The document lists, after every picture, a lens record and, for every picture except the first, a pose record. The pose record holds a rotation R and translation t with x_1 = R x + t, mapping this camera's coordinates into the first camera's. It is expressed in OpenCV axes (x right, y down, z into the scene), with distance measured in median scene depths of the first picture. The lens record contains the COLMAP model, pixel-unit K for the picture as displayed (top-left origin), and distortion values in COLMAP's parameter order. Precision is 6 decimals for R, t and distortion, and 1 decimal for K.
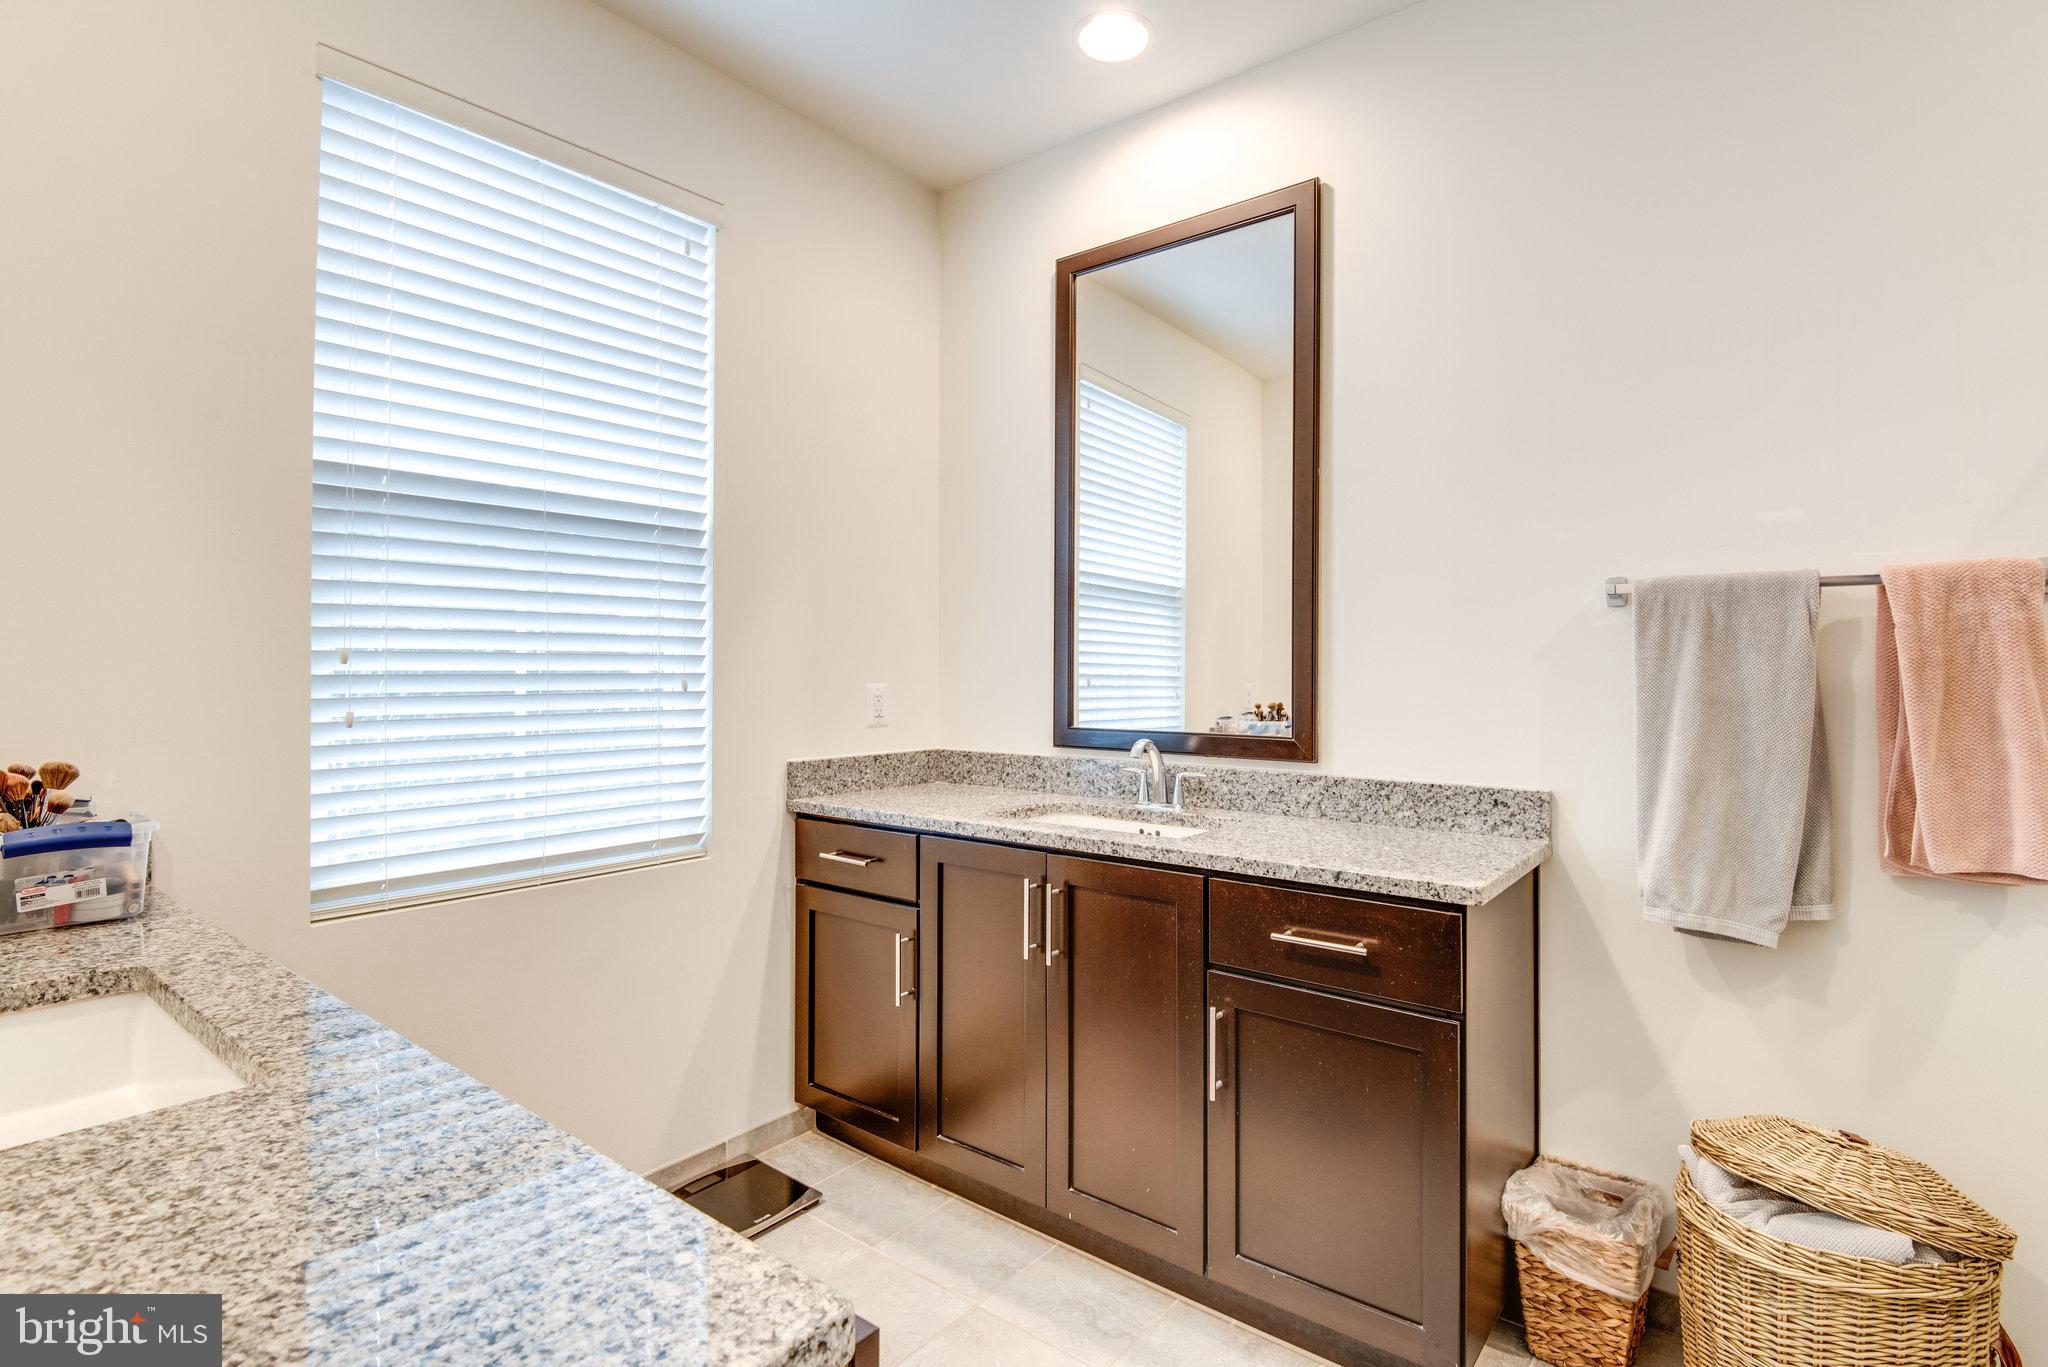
lens RADIAL K [[1006.7, 0, 1025.4], [0, 1006.7, 673.7], [0, 0, 1]] dist [0.005175, -0.005611]
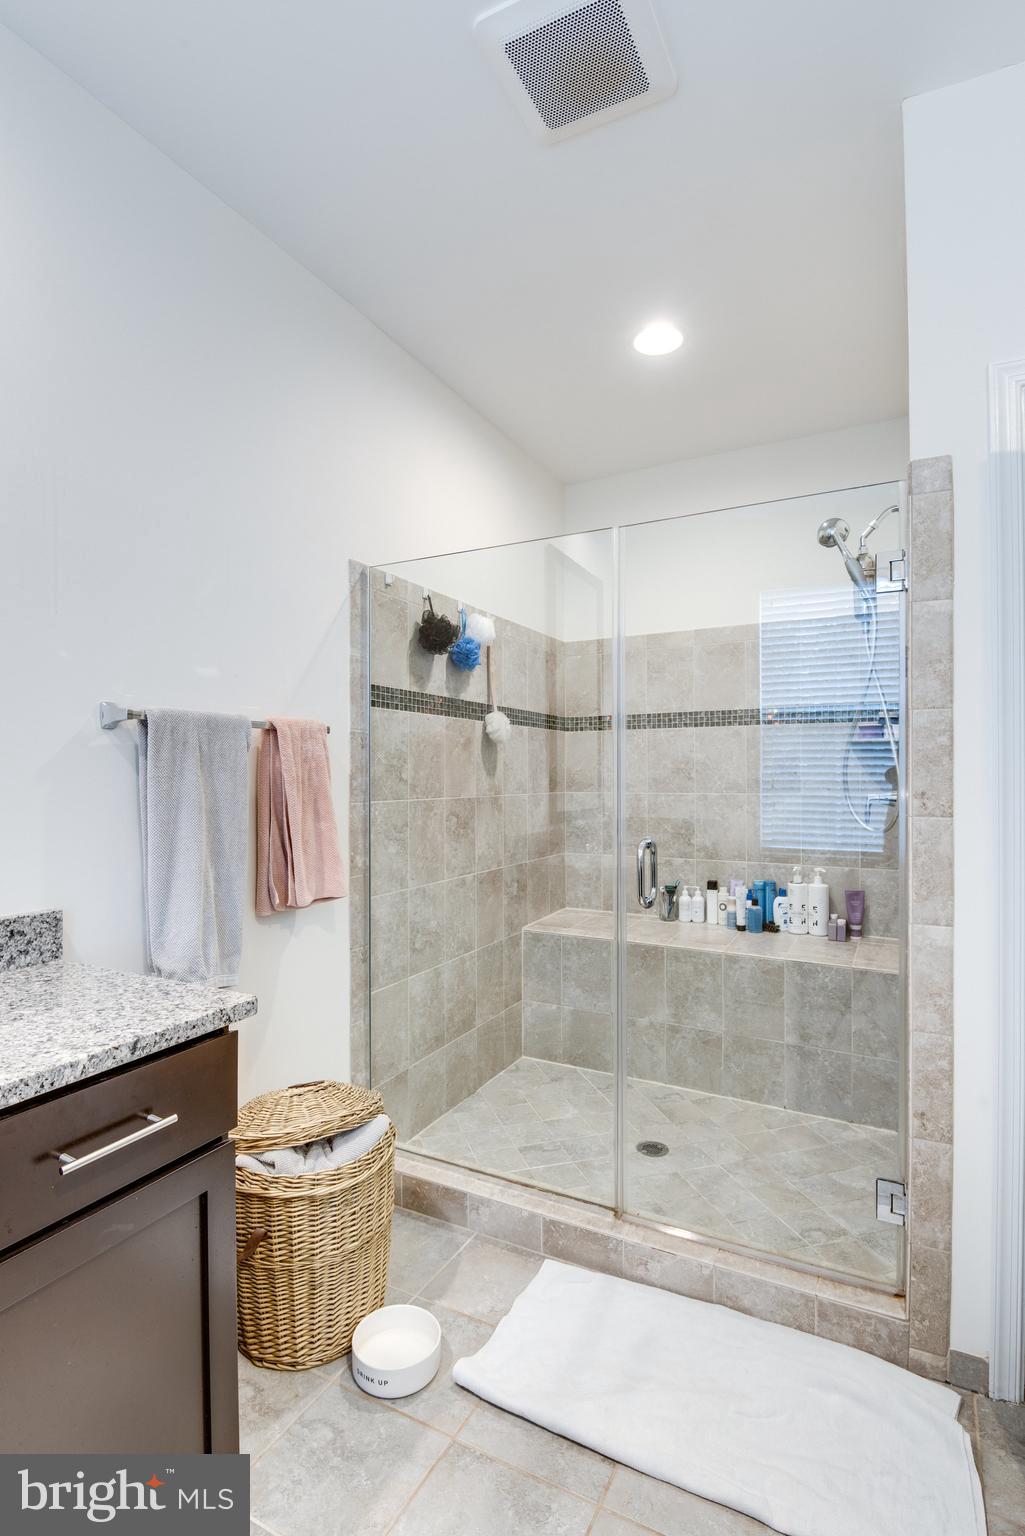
lens RADIAL K [[755.0, 0, 516.6], [0, 755.0, 774.4], [0, 0, 1]] dist [0.005175, -0.005611]
pose [[-0.184306, -0.003168, 0.982864, -0.346385], [0.004587, 0.999981, 0.004083, -0.020482], [-0.982858, 0.005261, -0.184288, 0.803021]]
